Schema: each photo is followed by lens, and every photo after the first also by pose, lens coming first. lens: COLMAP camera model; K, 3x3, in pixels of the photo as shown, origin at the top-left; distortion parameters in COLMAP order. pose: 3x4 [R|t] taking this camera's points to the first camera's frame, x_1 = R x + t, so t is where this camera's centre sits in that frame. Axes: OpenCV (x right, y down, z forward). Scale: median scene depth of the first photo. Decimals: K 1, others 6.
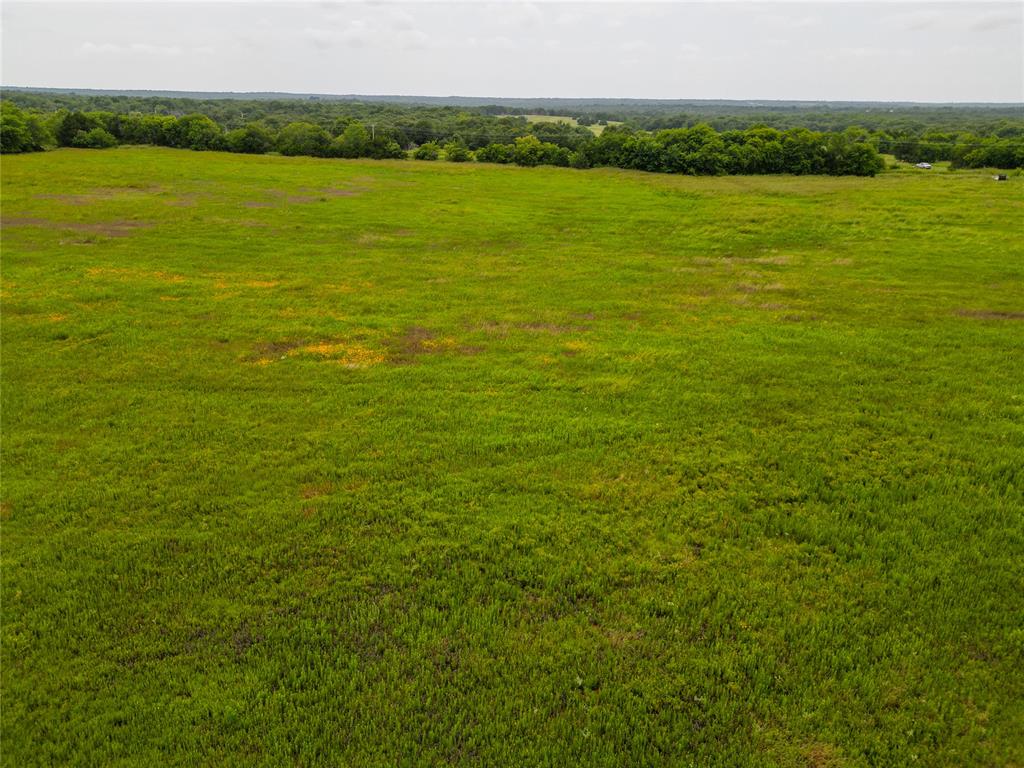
lens RADIAL K [[717.4, 0, 509.8], [0, 717.4, 386.2], [0, 0, 1]] dist [0.061133, -0.045291]
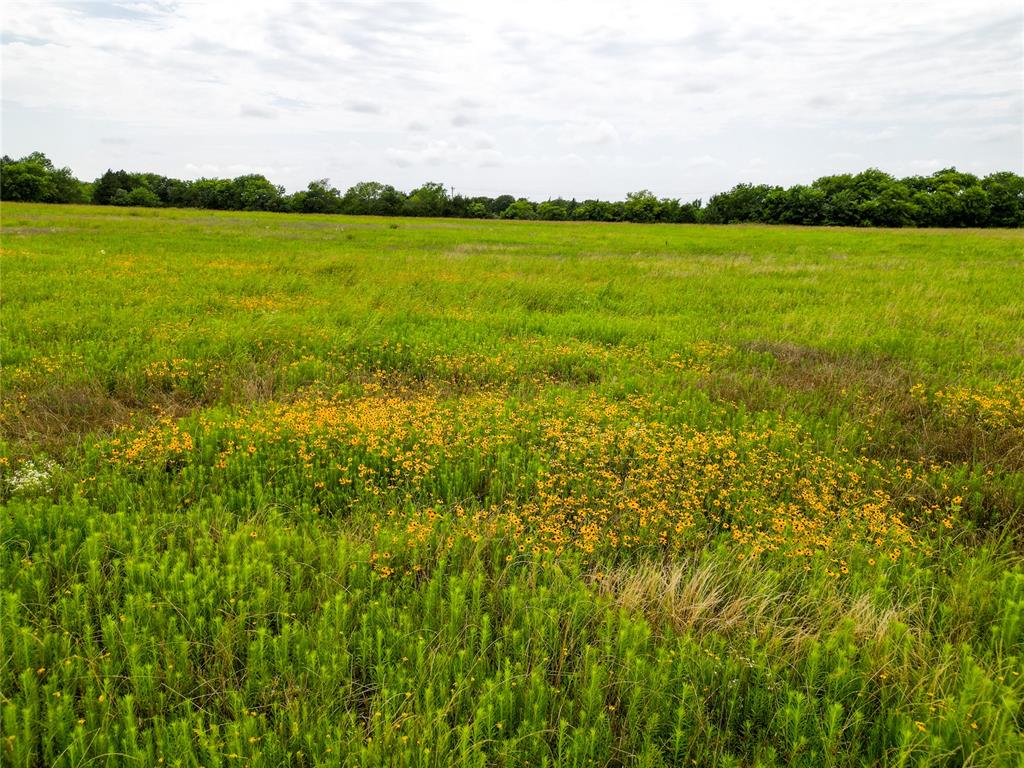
lens RADIAL K [[717.4, 0, 514.4], [0, 717.4, 384.5], [0, 0, 1]] dist [0.061133, -0.045291]
pose [[0.997214, 0.014202, -0.073230, -0.060493], [-0.024496, 0.989613, -0.141657, -0.010510], [0.070457, 0.143056, 0.987203, 0.233965]]
